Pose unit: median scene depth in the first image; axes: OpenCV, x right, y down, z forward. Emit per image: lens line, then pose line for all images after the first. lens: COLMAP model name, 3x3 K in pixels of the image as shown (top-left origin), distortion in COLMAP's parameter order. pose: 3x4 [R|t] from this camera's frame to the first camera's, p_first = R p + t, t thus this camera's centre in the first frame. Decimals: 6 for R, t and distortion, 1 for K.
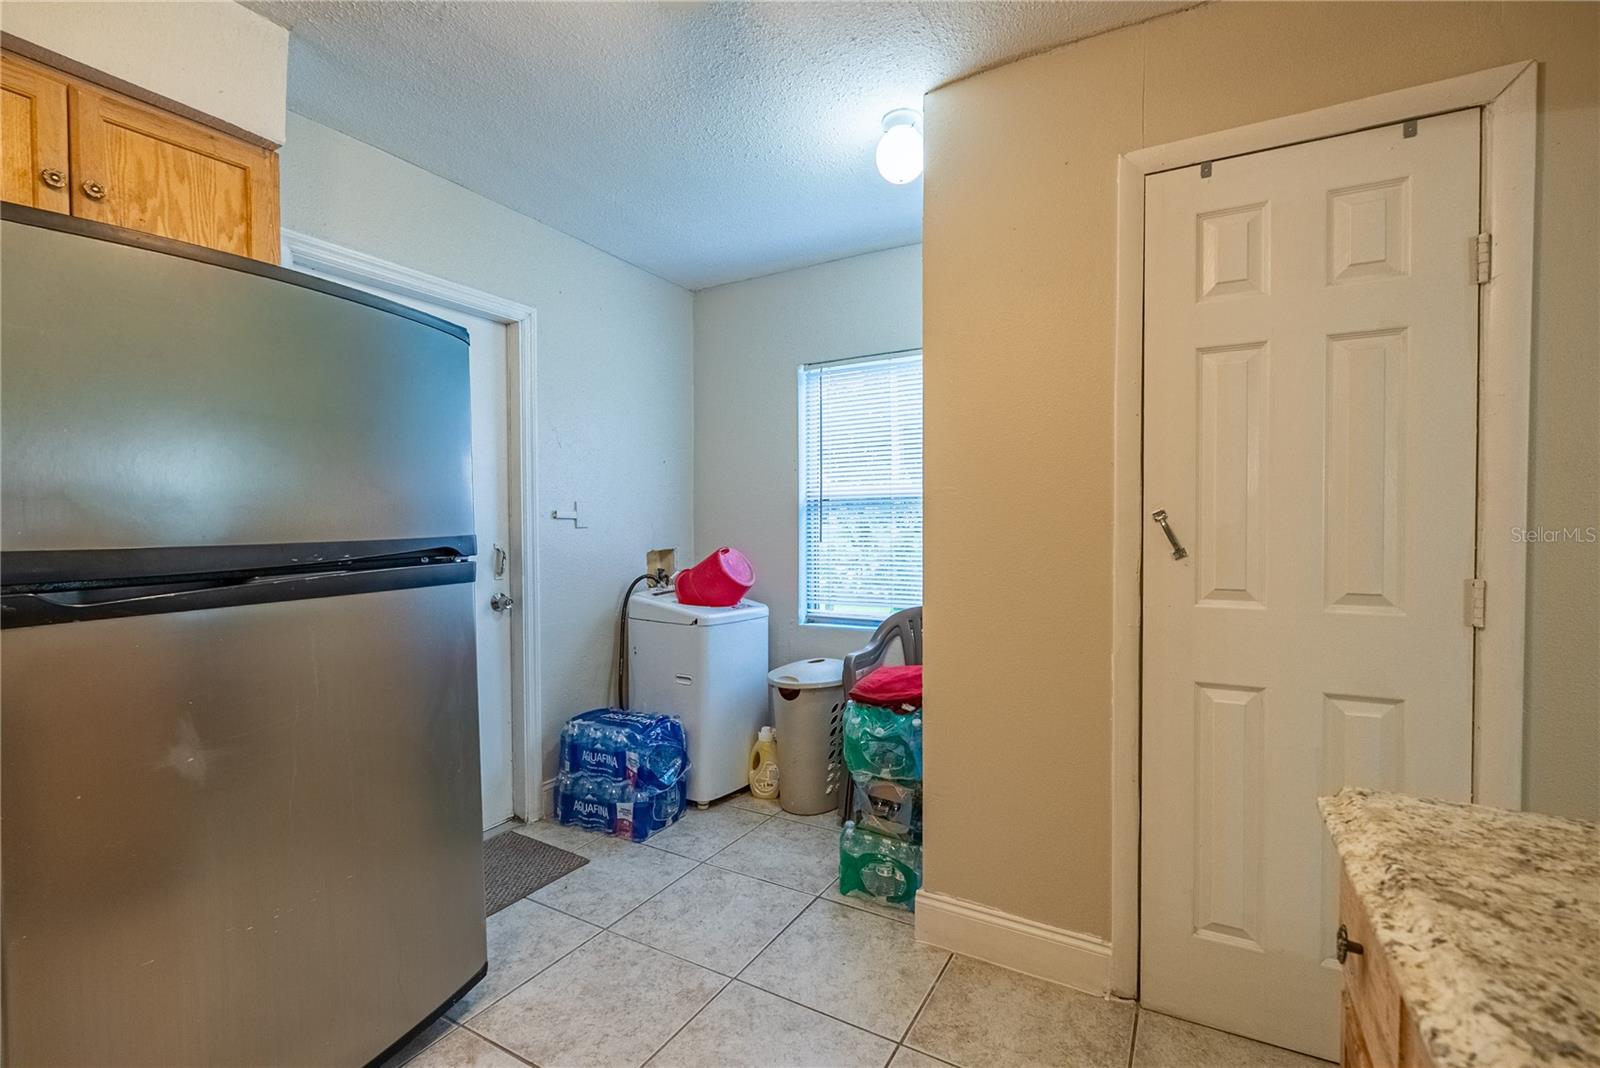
lens RADIAL K [[702.7, 0, 798.8], [0, 702.7, 537.1], [0, 0, 1]] dist [-0.002274, -0.000583]
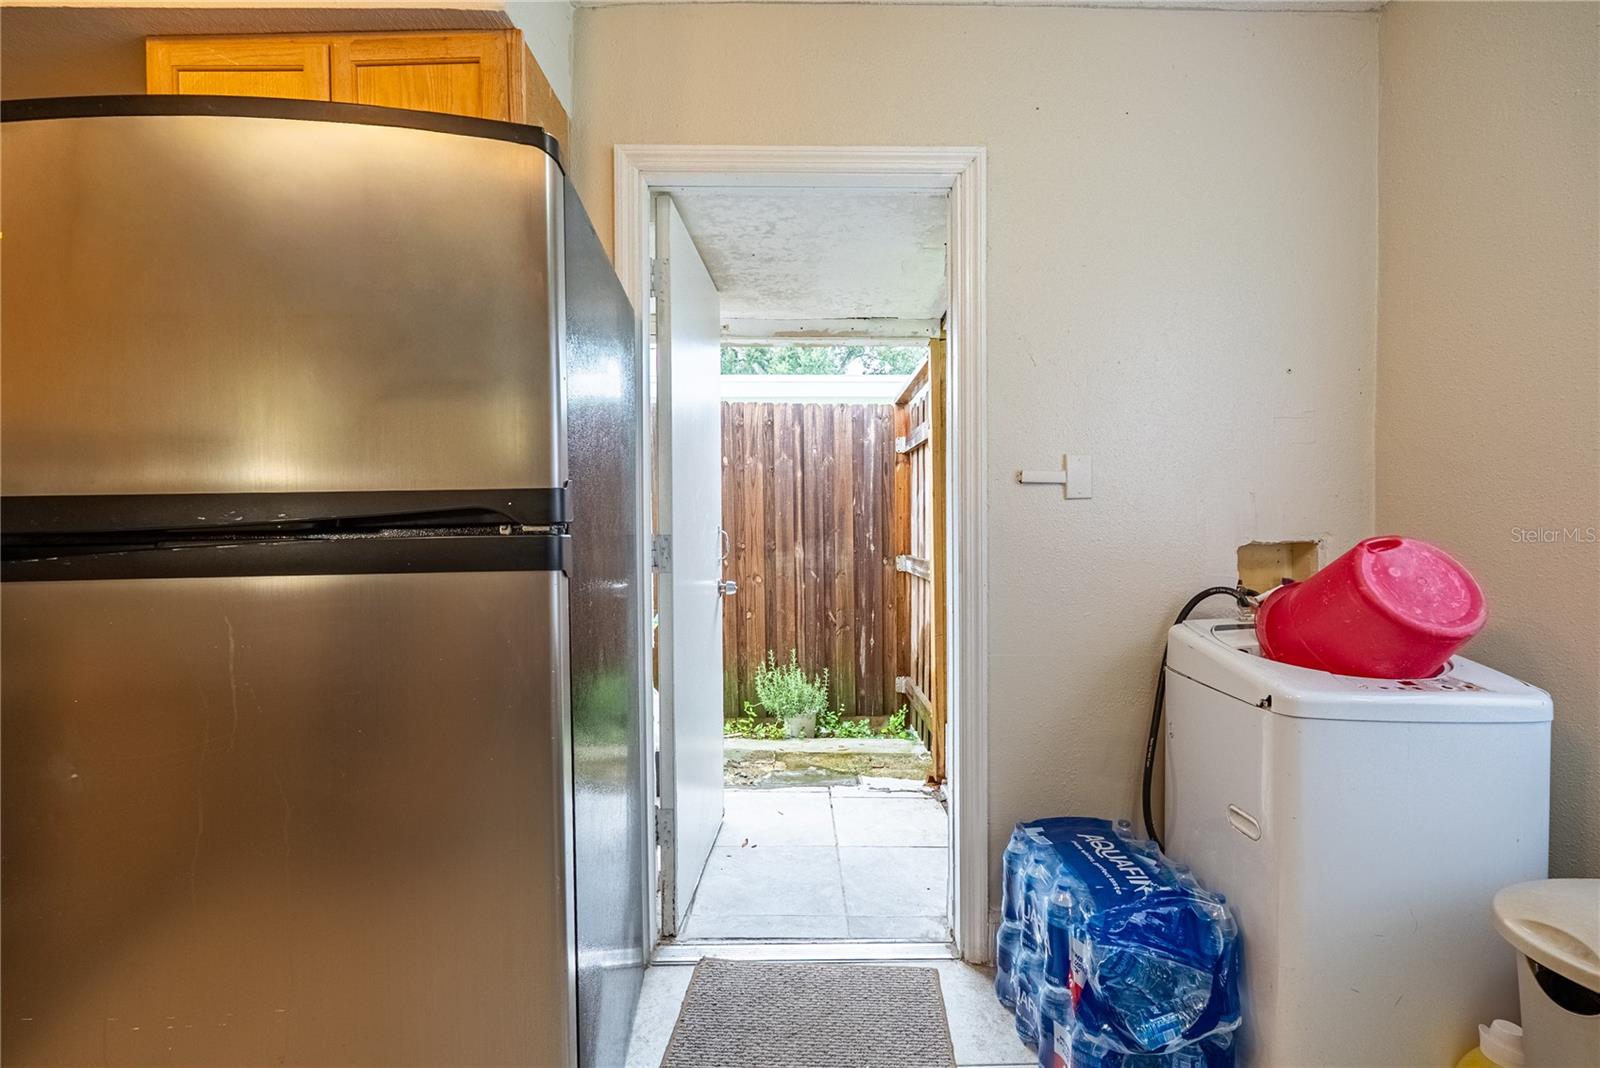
lens RADIAL K [[702.7, 0, 798.8], [0, 702.7, 537.1], [0, 0, 1]] dist [-0.002274, -0.000583]
pose [[0.515731, 0.013387, -0.856646, 0.076139], [-0.011992, 0.999893, 0.008406, 0.017302], [0.856667, 0.005937, 0.515836, 0.520912]]
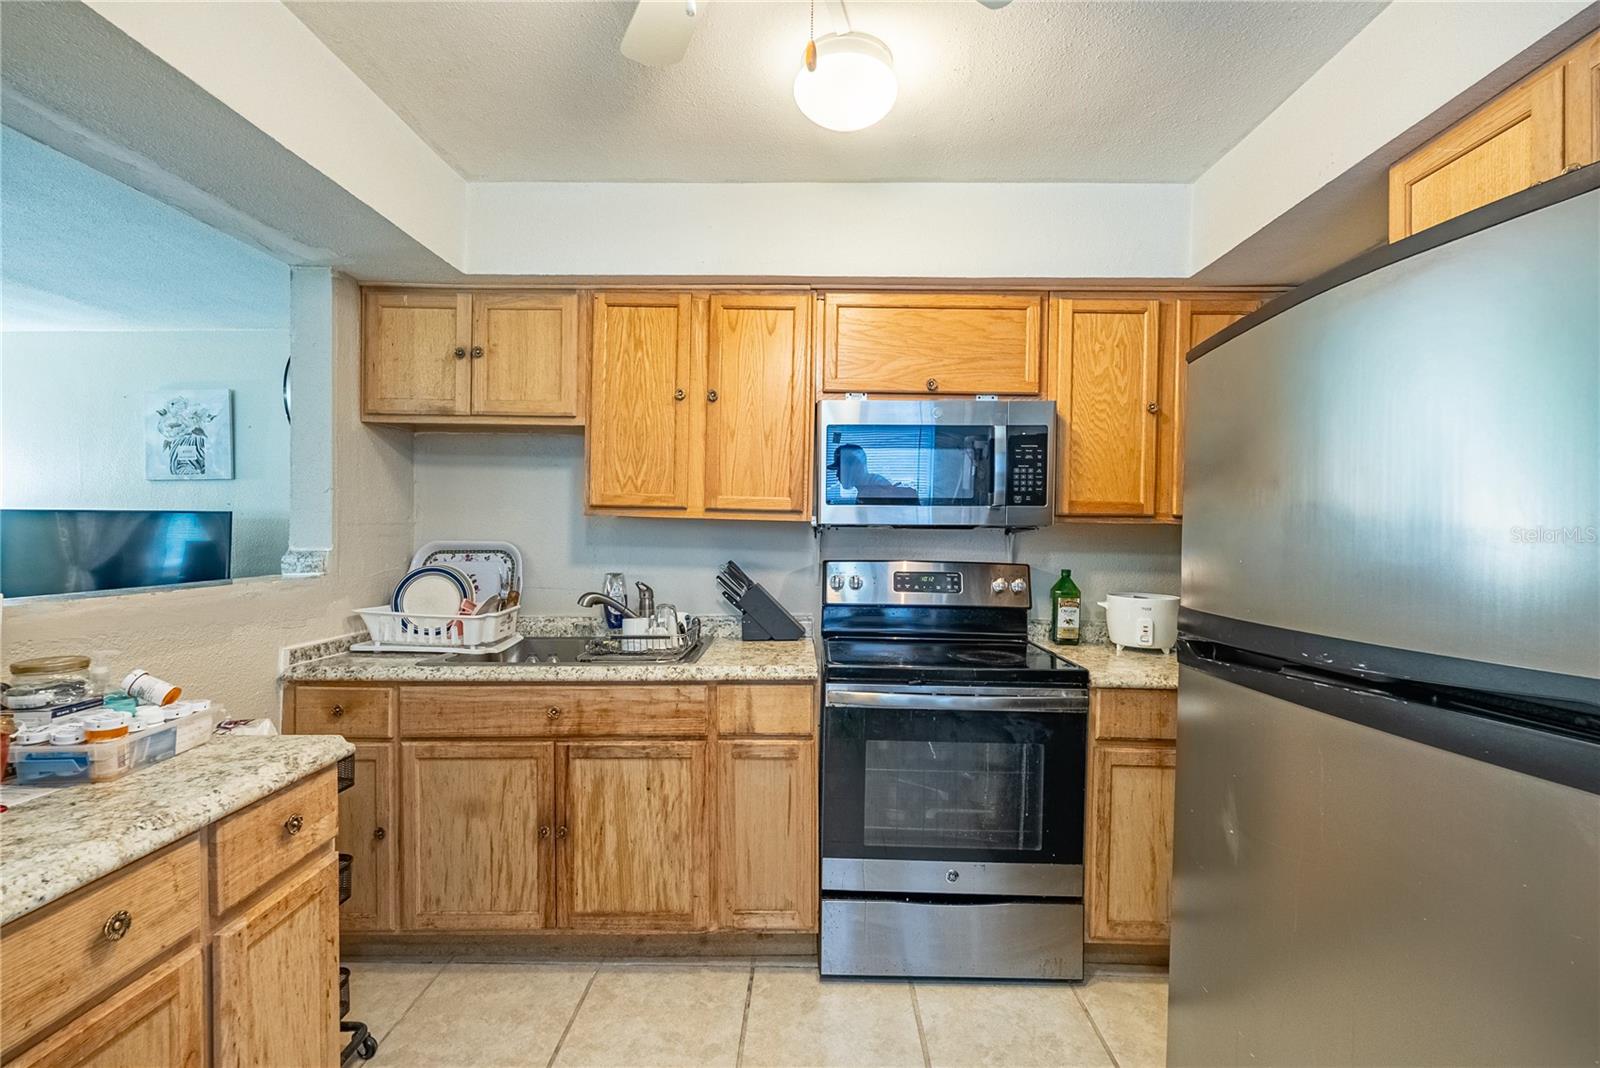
lens RADIAL K [[702.7, 0, 798.8], [0, 702.7, 537.1], [0, 0, 1]] dist [-0.002274, -0.000583]
pose [[-0.877158, -0.000048, -0.480201, 0.064267], [-0.015376, 0.999490, 0.027986, -0.050451], [0.479955, 0.031932, -0.876712, 0.640019]]
